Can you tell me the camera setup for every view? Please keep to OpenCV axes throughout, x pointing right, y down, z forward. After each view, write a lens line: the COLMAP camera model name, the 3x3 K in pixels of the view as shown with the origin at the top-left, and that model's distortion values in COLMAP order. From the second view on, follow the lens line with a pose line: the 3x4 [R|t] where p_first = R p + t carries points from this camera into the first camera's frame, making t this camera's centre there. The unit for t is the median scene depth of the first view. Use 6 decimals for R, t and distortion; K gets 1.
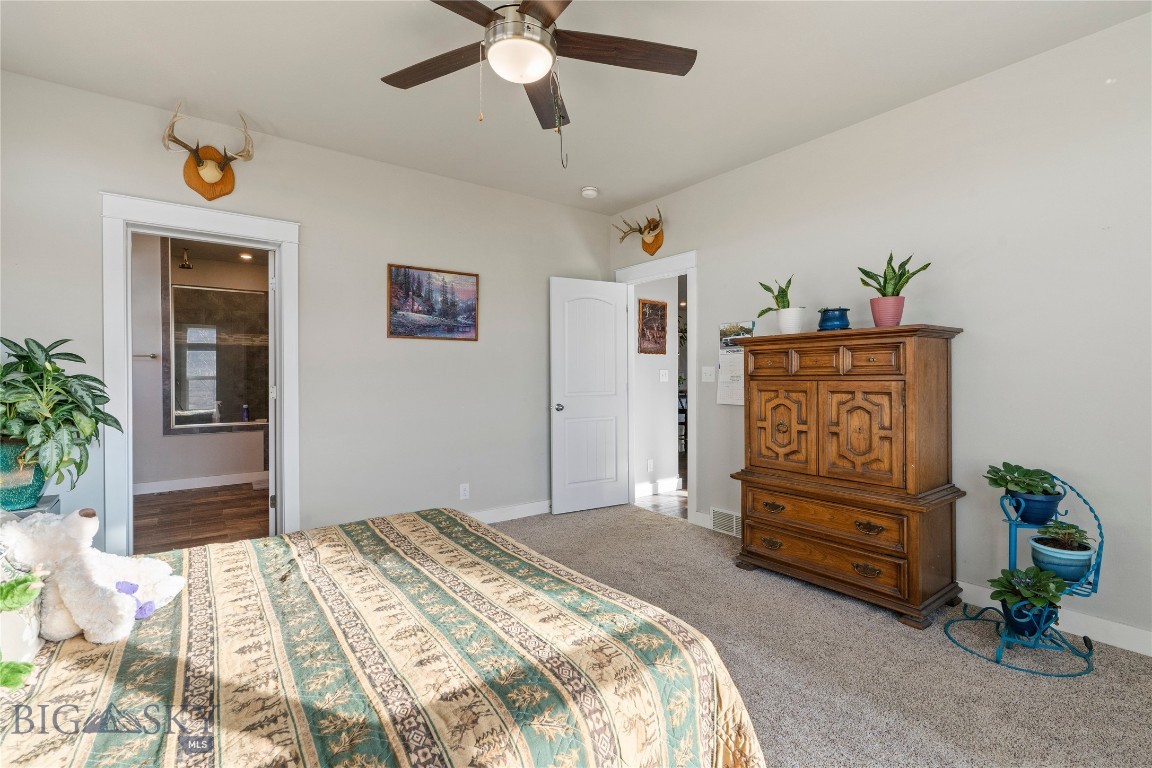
lens RADIAL K [[522.0, 0, 573.9], [0, 522.0, 380.3], [0, 0, 1]] dist [-0.008086, 0.000362]
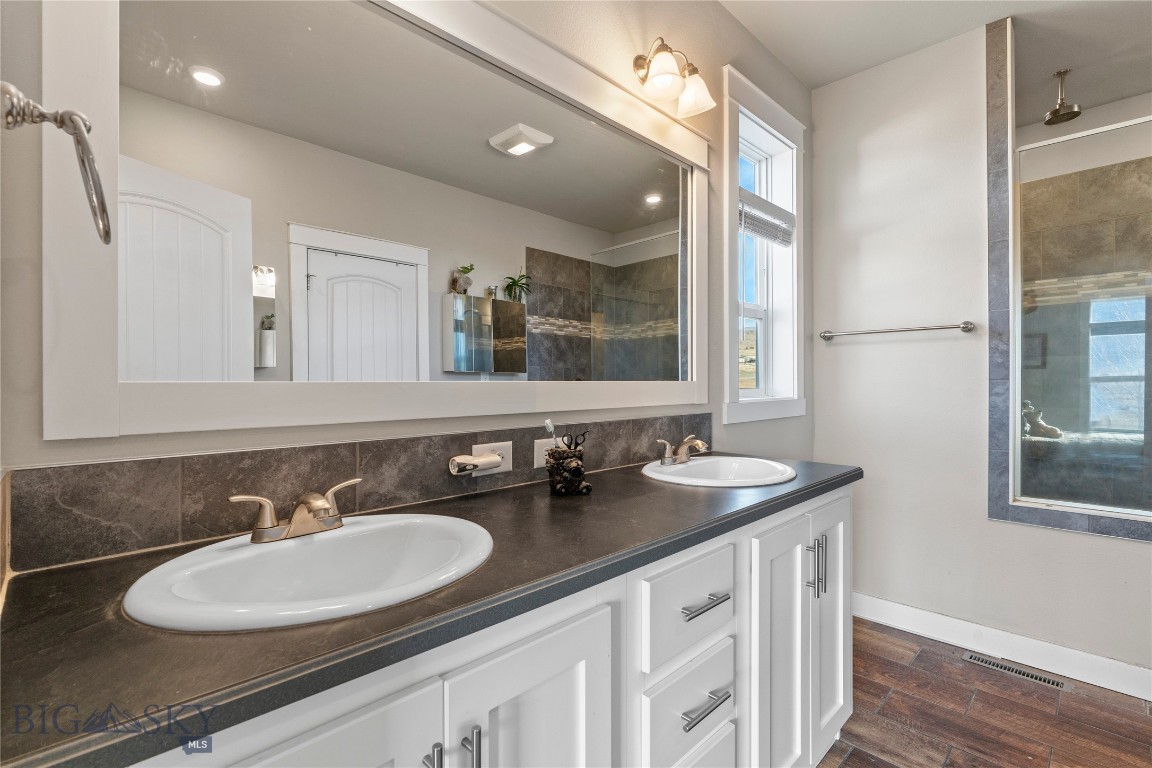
lens RADIAL K [[529.5, 0, 576.0], [0, 529.5, 384.0], [0, 0, 1]] dist [-0.007187, 0.000762]
pose [[0.143486, 0.012370, -0.989575, -1.525391], [-0.006283, 0.999913, 0.011588, -0.011000], [0.989632, 0.004555, 0.143552, 2.209940]]
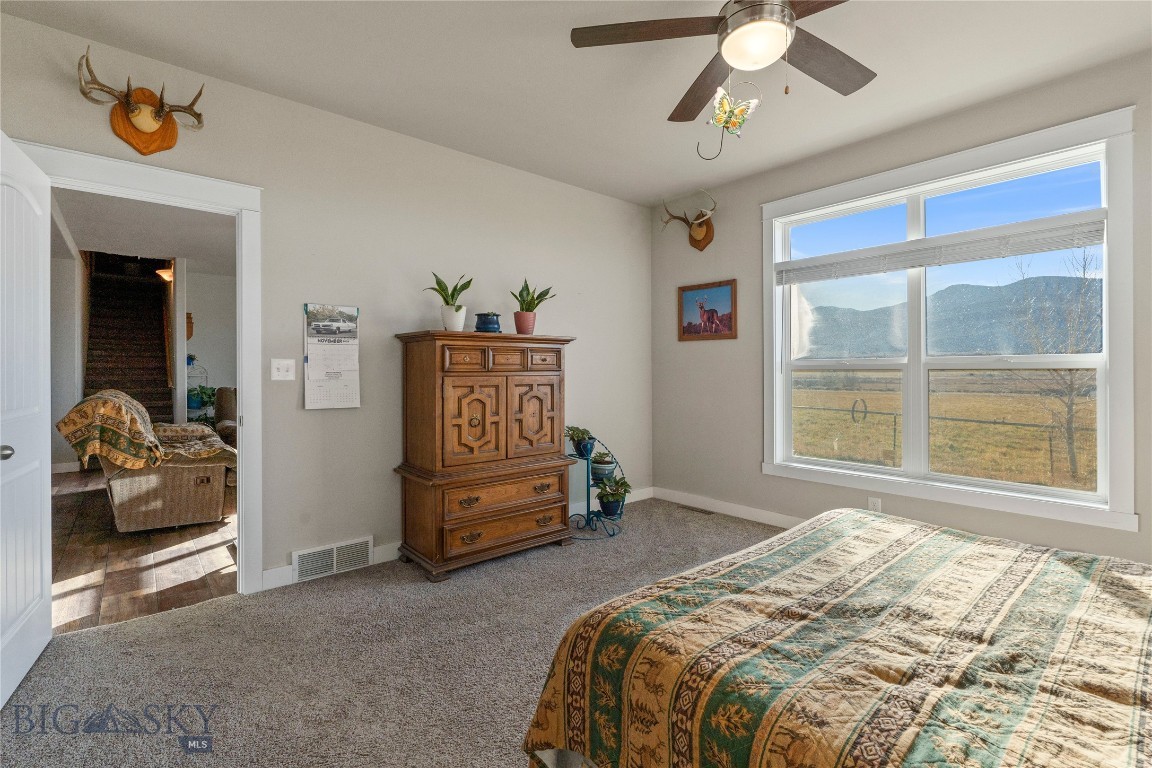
lens RADIAL K [[522.0, 0, 573.9], [0, 522.0, 380.3], [0, 0, 1]] dist [-0.008086, 0.000362]
pose [[-0.073718, -0.009895, 0.997230, -0.698176], [0.011590, 0.999875, 0.010778, -0.000936], [-0.997212, 0.012352, -0.073594, 0.948687]]
